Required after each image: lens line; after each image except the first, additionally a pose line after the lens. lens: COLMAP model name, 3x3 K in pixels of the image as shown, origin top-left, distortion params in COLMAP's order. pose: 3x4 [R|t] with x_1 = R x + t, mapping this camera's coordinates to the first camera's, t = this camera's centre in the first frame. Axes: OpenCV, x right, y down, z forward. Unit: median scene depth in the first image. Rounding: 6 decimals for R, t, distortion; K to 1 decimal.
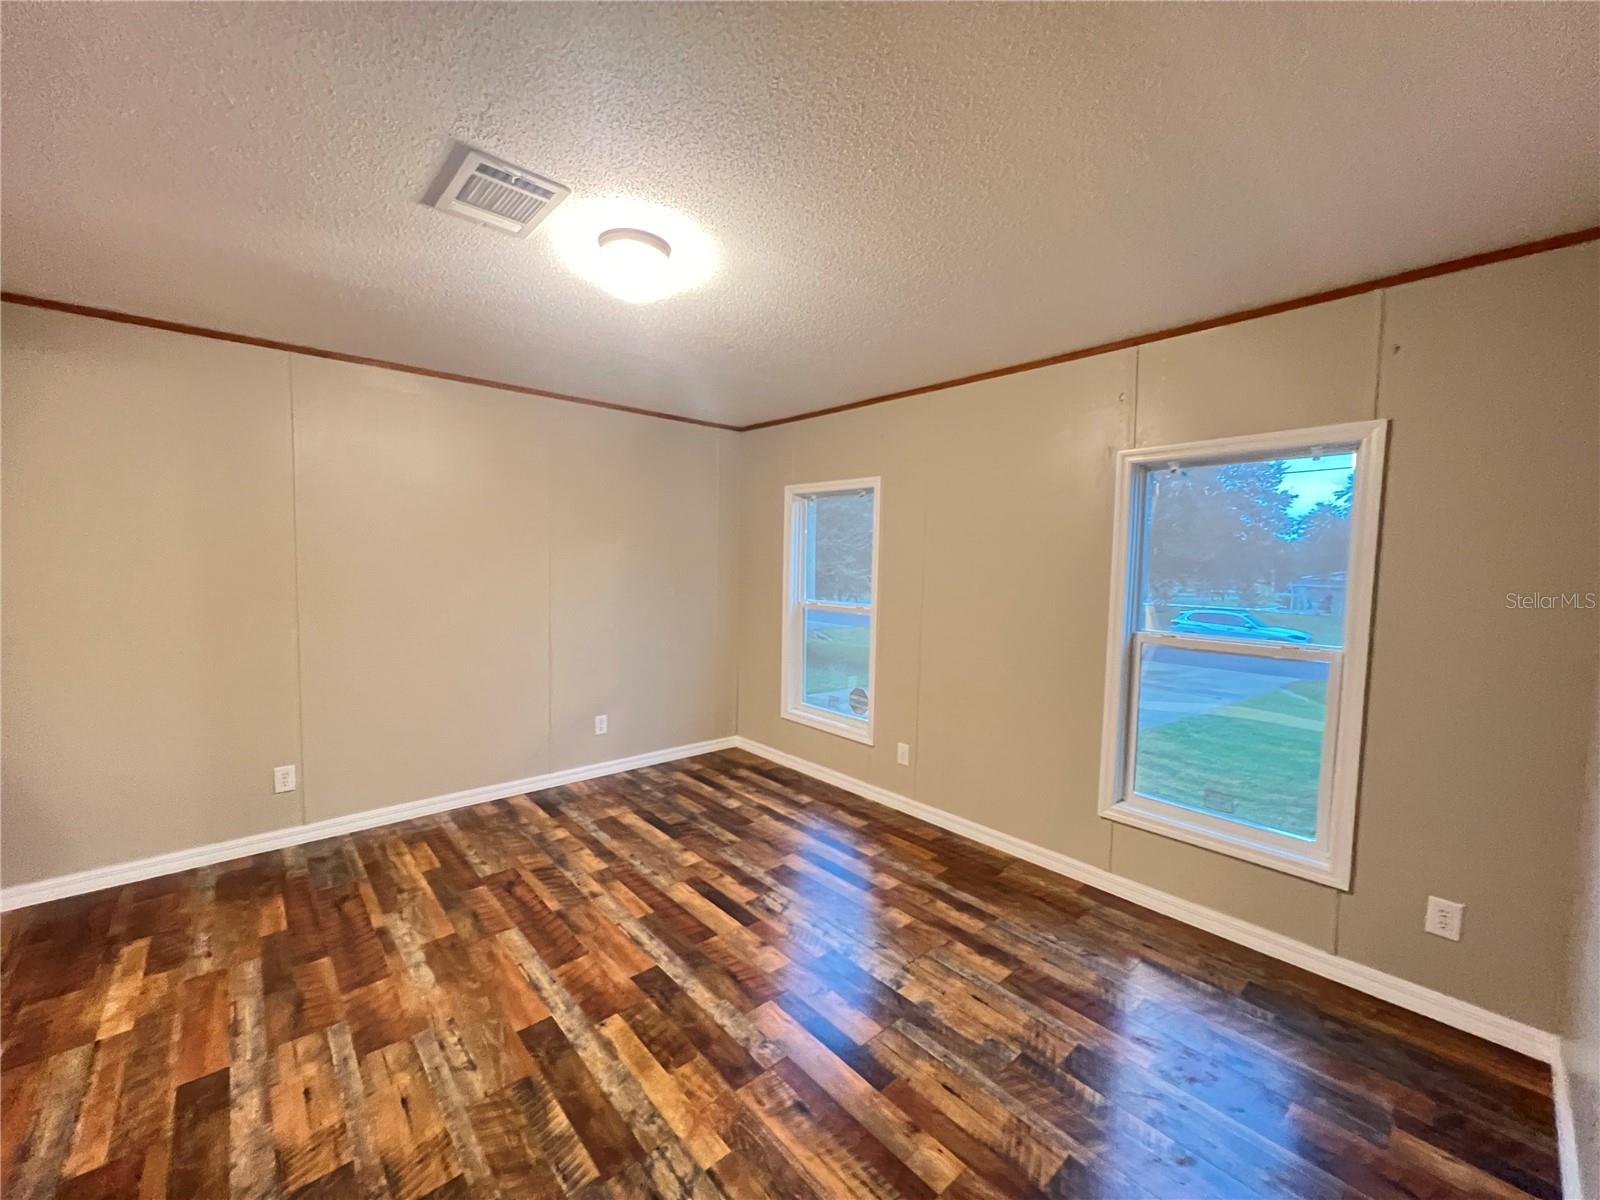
lens RADIAL K [[639.0, 0, 803.8], [0, 639.0, 606.8], [0, 0, 1]] dist [0.004053, -0.000623]
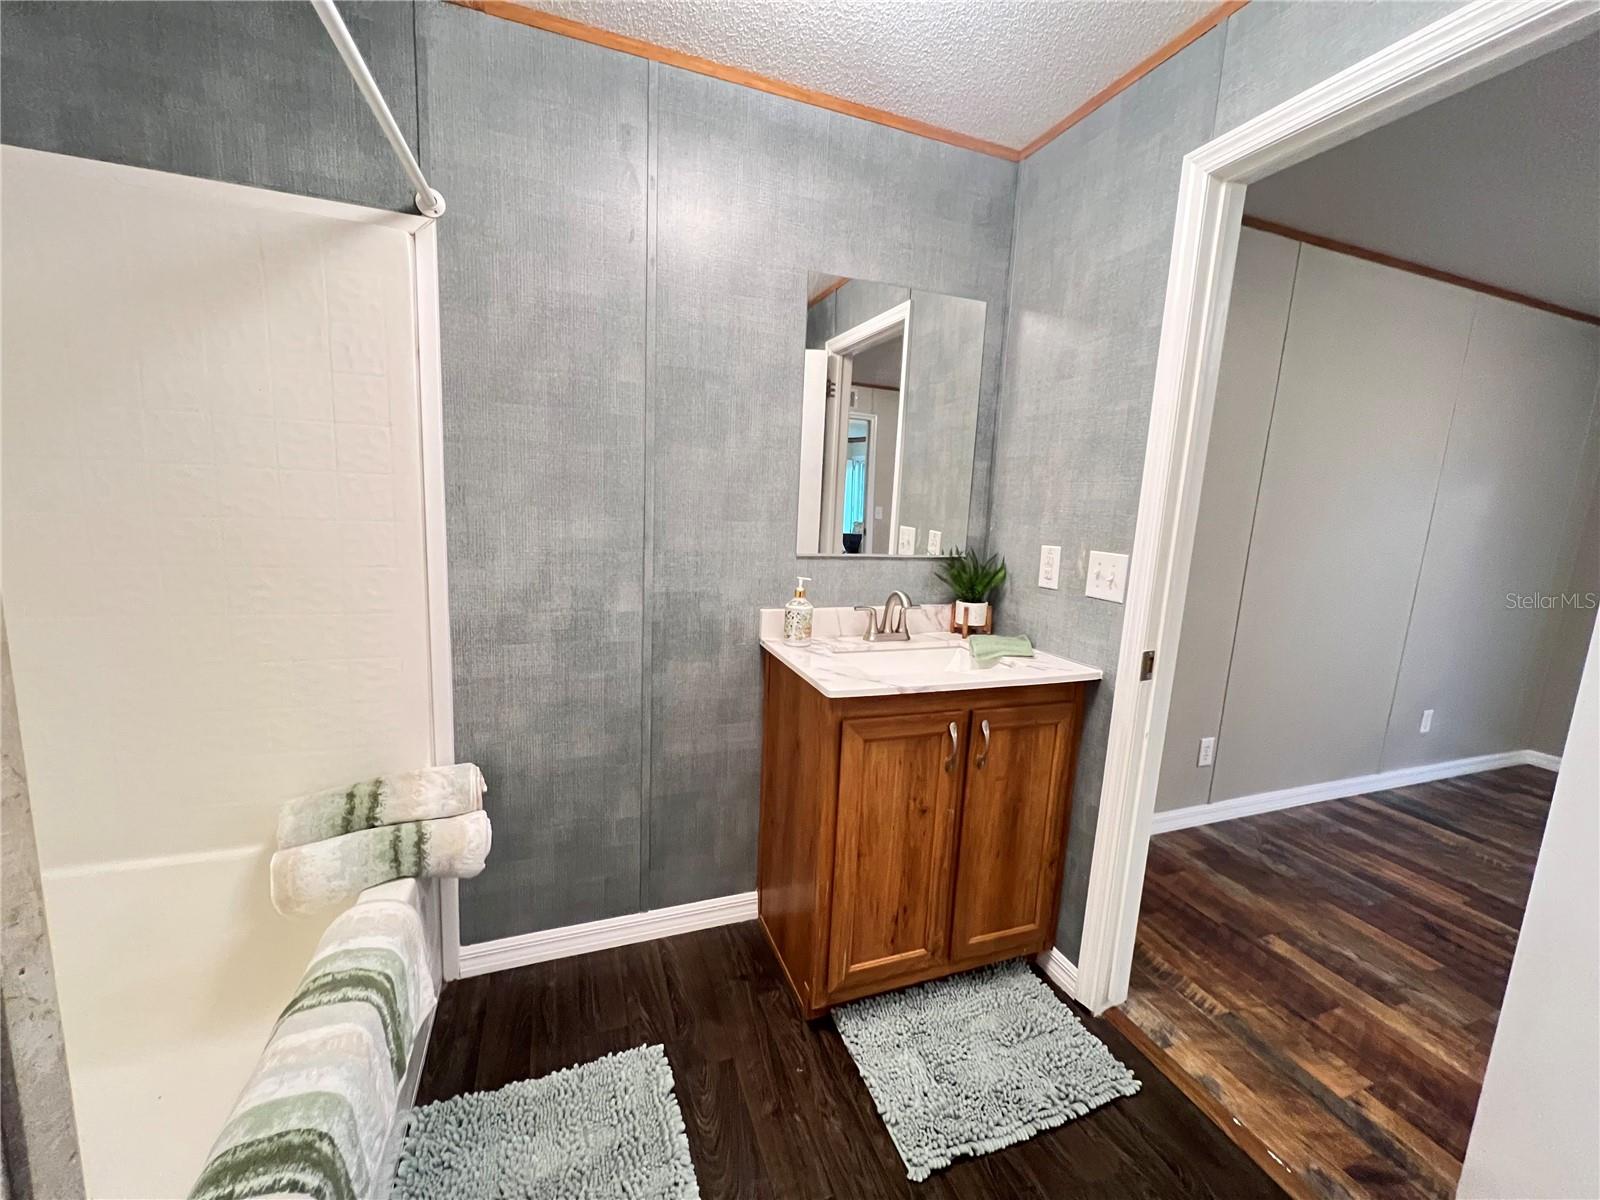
lens RADIAL K [[639.0, 0, 797.2], [0, 639.0, 585.7], [0, 0, 1]] dist [0.004053, -0.000623]
pose [[0.933618, 0.076135, -0.350086, -1.251586], [-0.056312, 0.996198, 0.066474, 0.009743], [0.353816, -0.042347, 0.934356, -0.037552]]
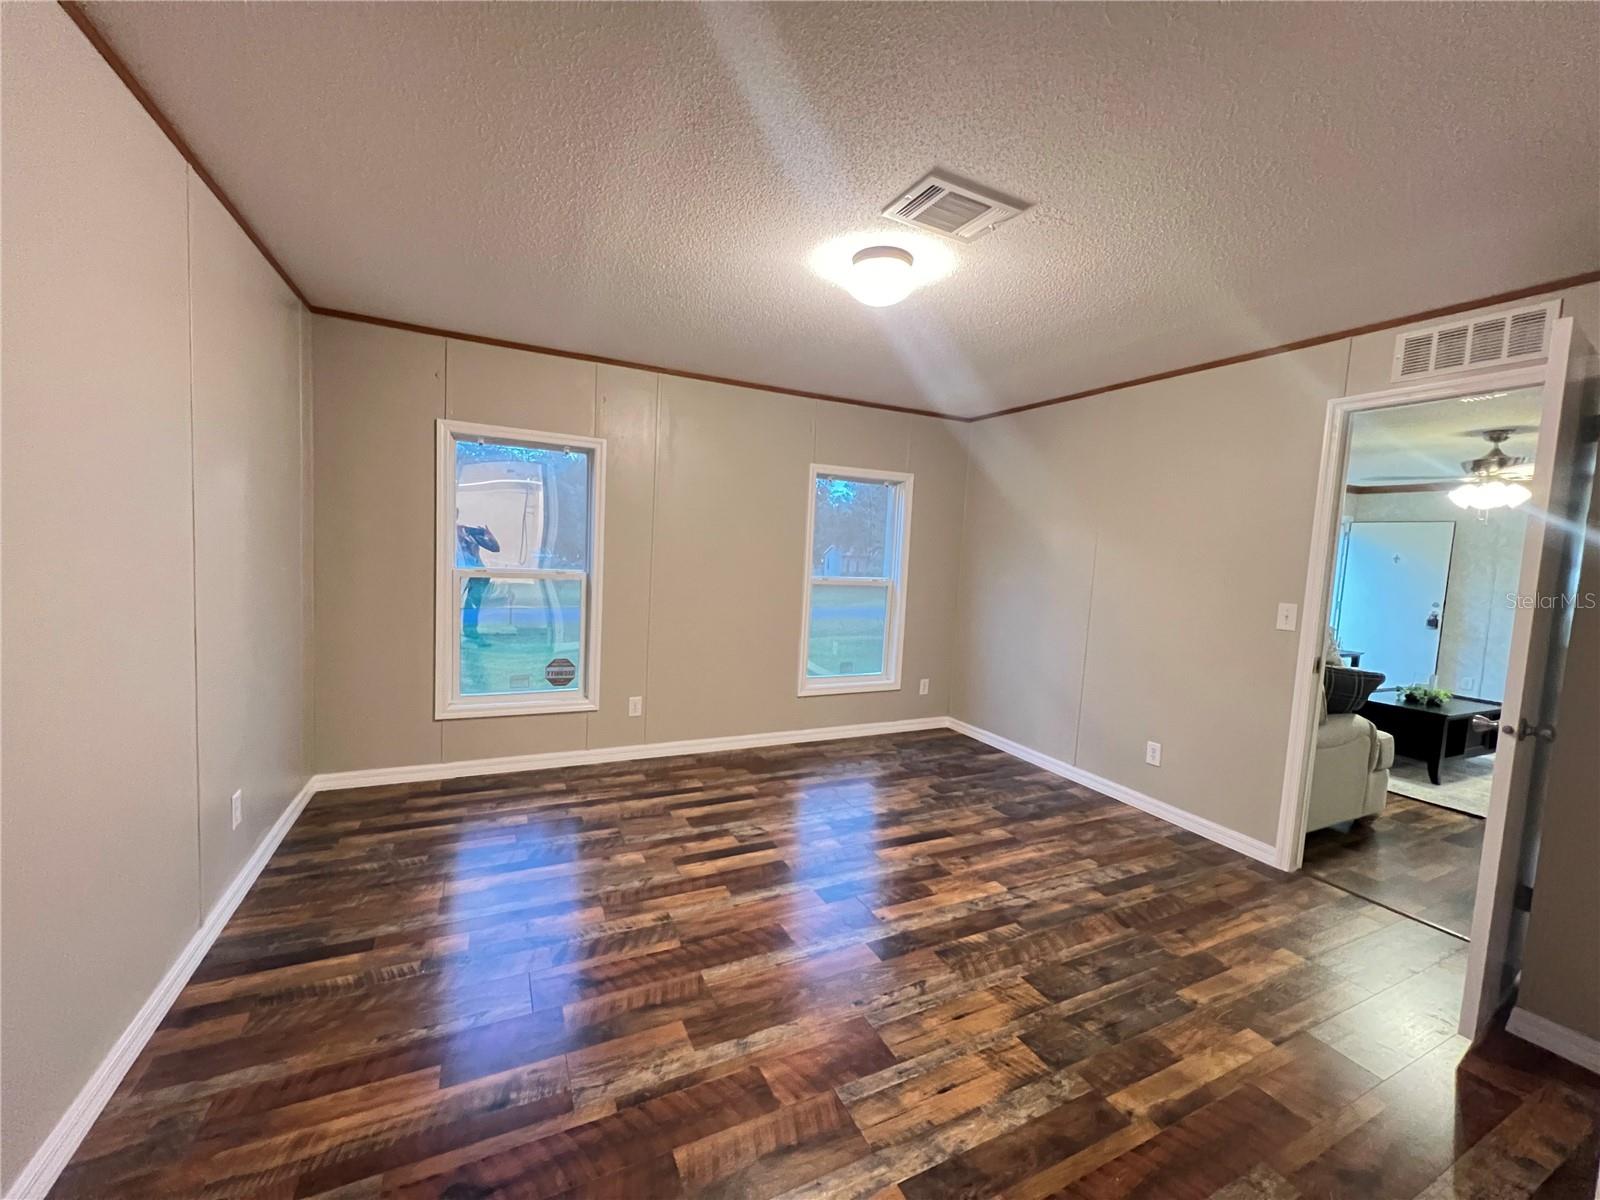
lens RADIAL K [[639.0, 0, 798.4], [0, 639.0, 603.7], [0, 0, 1]] dist [0.004053, -0.000623]
pose [[0.270882, -0.087837, 0.958597, -1.110660], [0.027185, 0.996129, 0.083594, -0.034825], [-0.962229, 0.003416, 0.272221, 0.622953]]
